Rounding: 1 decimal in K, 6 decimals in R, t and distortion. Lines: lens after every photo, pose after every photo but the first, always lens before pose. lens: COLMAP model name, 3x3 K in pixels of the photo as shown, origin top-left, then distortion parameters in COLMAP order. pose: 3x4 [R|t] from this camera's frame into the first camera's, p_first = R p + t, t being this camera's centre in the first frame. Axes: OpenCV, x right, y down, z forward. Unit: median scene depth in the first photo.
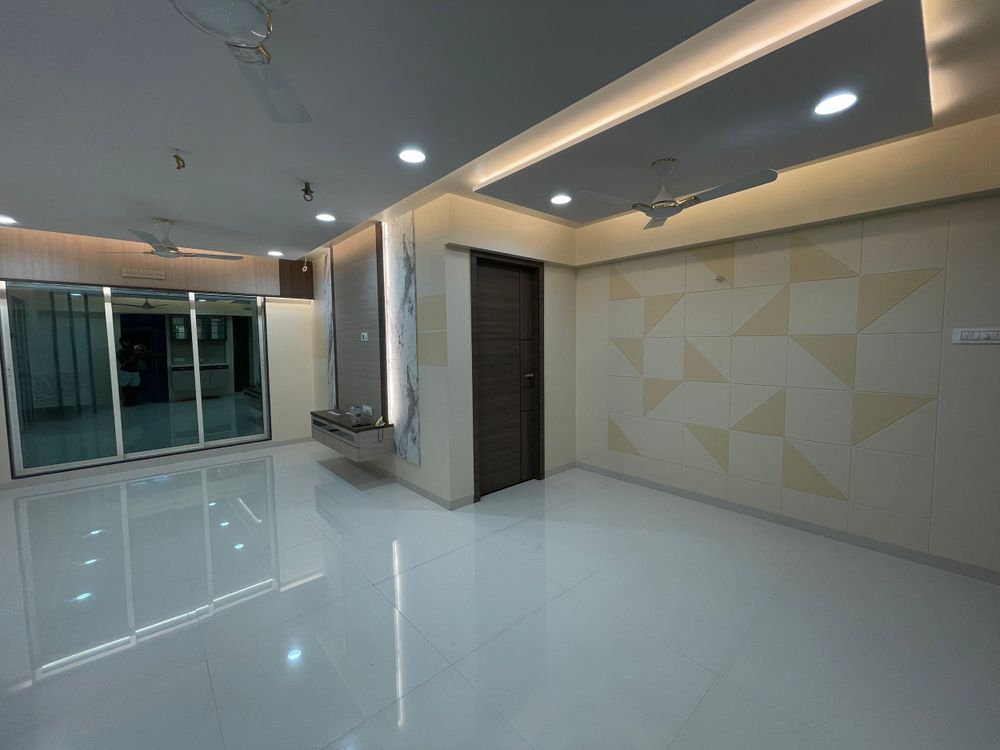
lens RADIAL K [[404.3, 0, 499.9], [0, 404.3, 371.1], [0, 0, 1]] dist [0.000291, 0.000032]
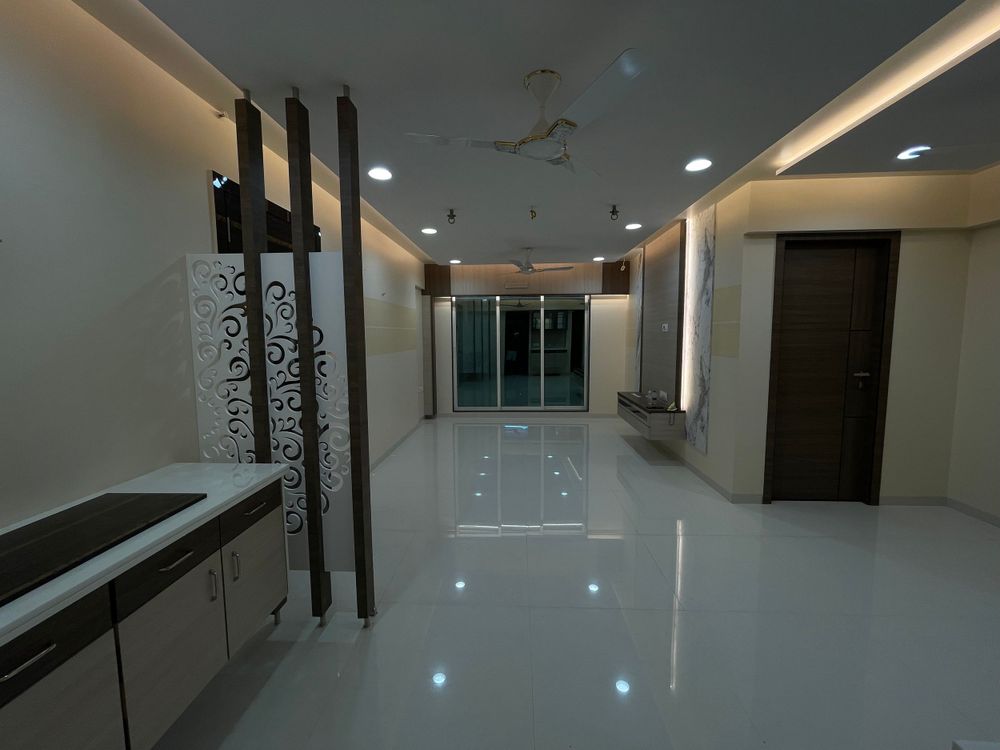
lens RADIAL K [[404.3, 0, 499.9], [0, 404.3, 371.1], [0, 0, 1]] dist [0.000291, 0.000032]
pose [[0.718137, 0.069386, -0.692434, 0.111223], [-0.049557, 0.997590, 0.048568, 0.000485], [0.694135, -0.000563, 0.719844, -0.094113]]
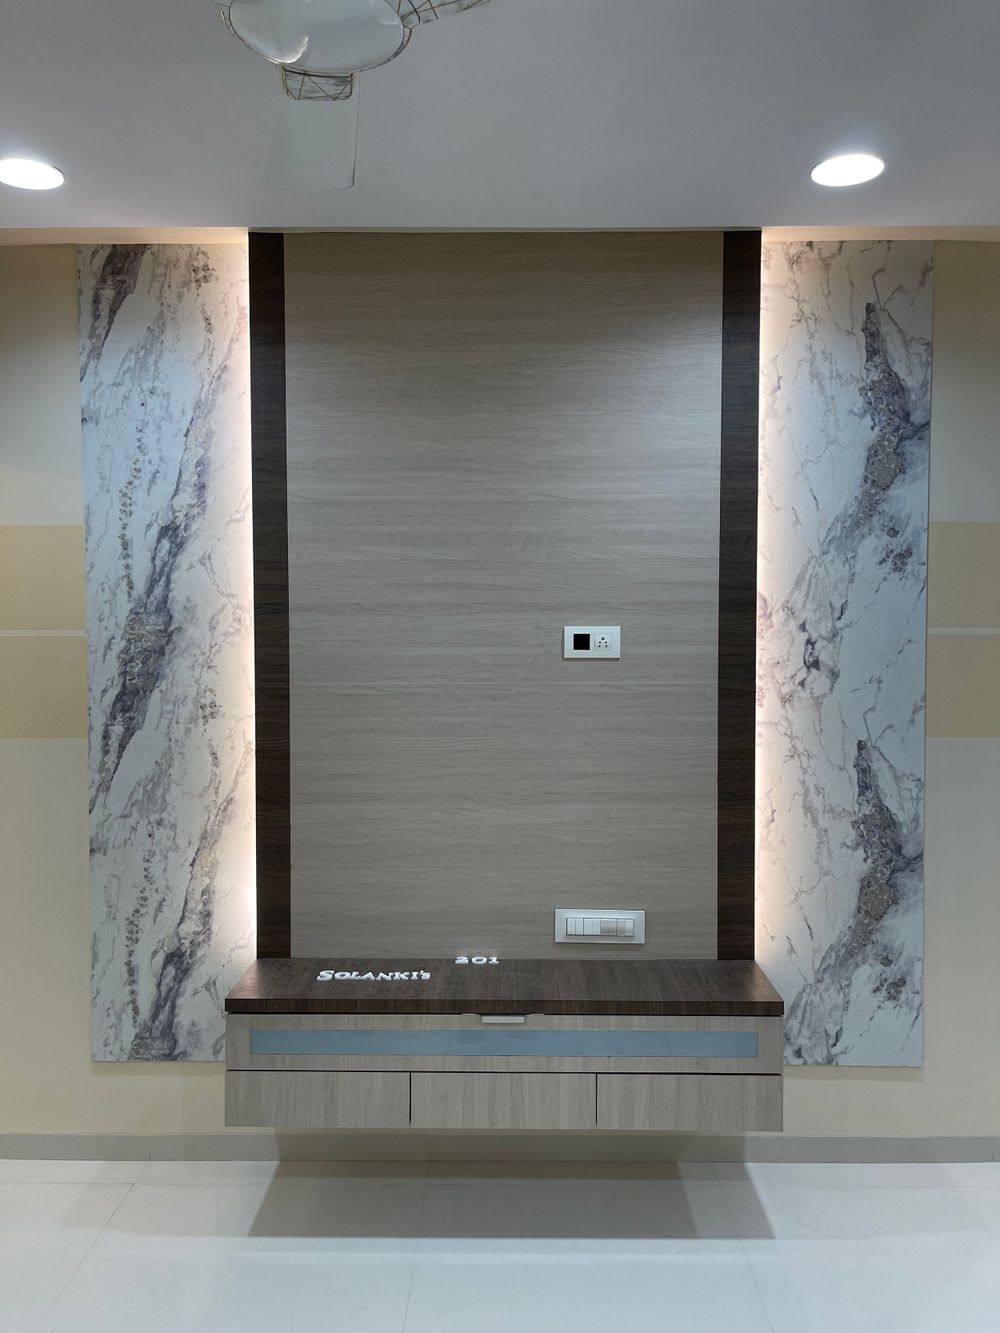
lens RADIAL K [[1003.0, 0, 500.0], [0, 1003.0, 666.5], [0, 0, 1]] dist [0.063037, -0.085080]
pose [[0.672559, -0.014942, 0.739893, -0.887212], [0.042765, 0.998910, -0.018701, -0.061506], [-0.738807, 0.044218, 0.672465, 0.640966]]
